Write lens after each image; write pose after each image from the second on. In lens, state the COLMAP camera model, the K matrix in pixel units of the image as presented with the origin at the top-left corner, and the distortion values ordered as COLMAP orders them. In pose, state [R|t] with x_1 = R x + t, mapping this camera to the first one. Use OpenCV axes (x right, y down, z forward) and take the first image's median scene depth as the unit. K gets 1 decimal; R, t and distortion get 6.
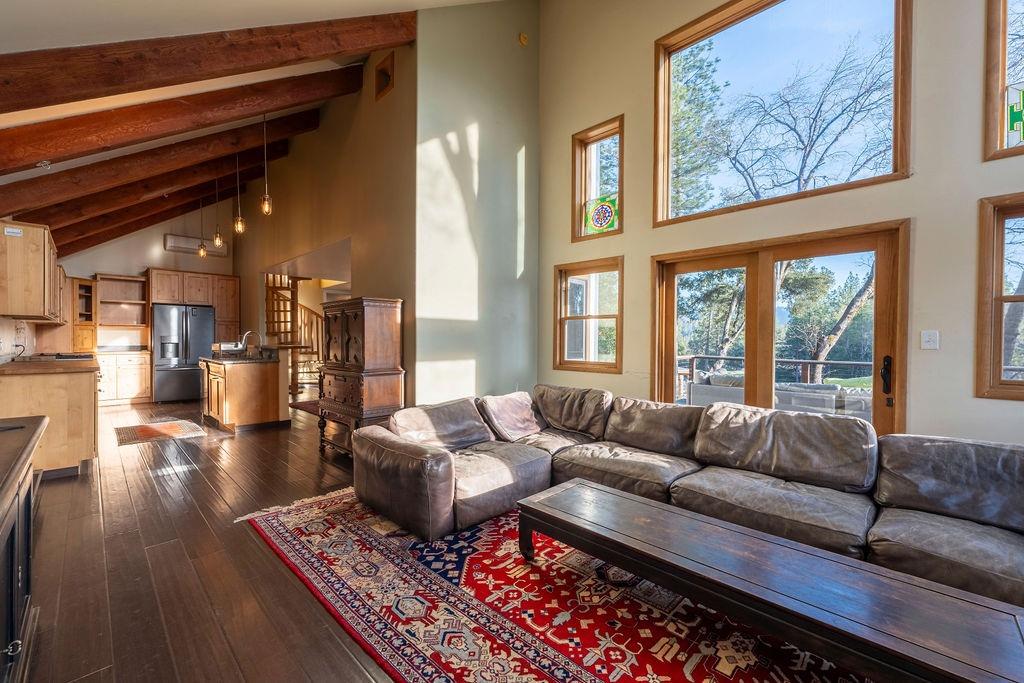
lens RADIAL K [[411.0, 0, 510.6], [0, 411.0, 342.5], [0, 0, 1]] dist [-0.000887, 0.000309]
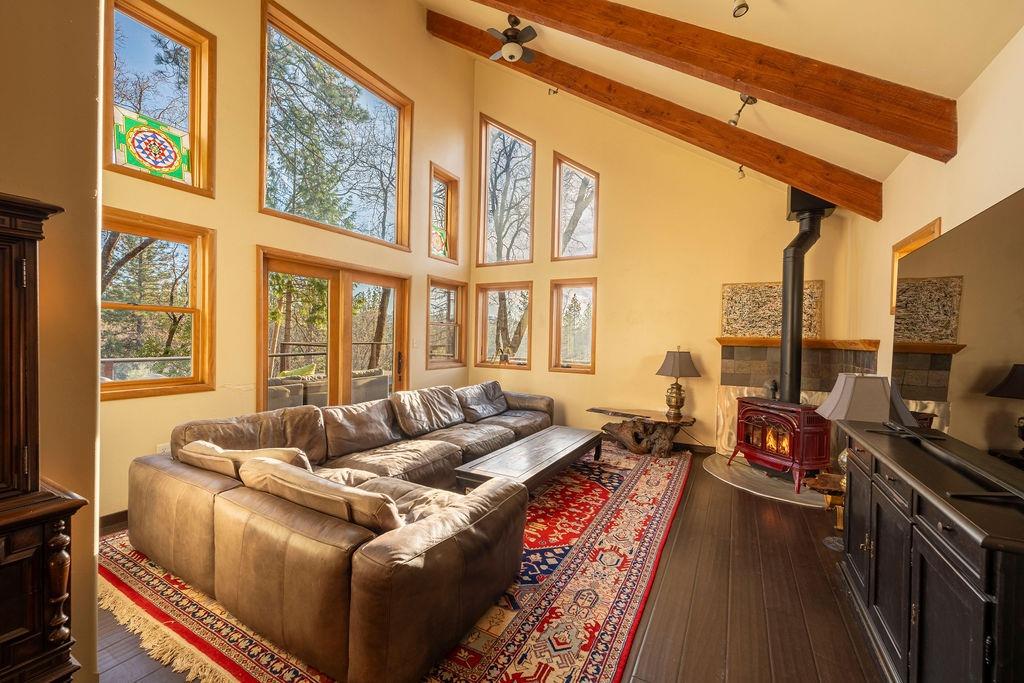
lens RADIAL K [[411.0, 0, 506.3], [0, 411.0, 347.3], [0, 0, 1]] dist [-0.000887, 0.000309]
pose [[-0.255300, -0.035493, 0.966210, -1.517869], [-0.011292, 0.999367, 0.033727, -0.085286], [-0.966796, -0.002300, -0.255539, 1.785303]]
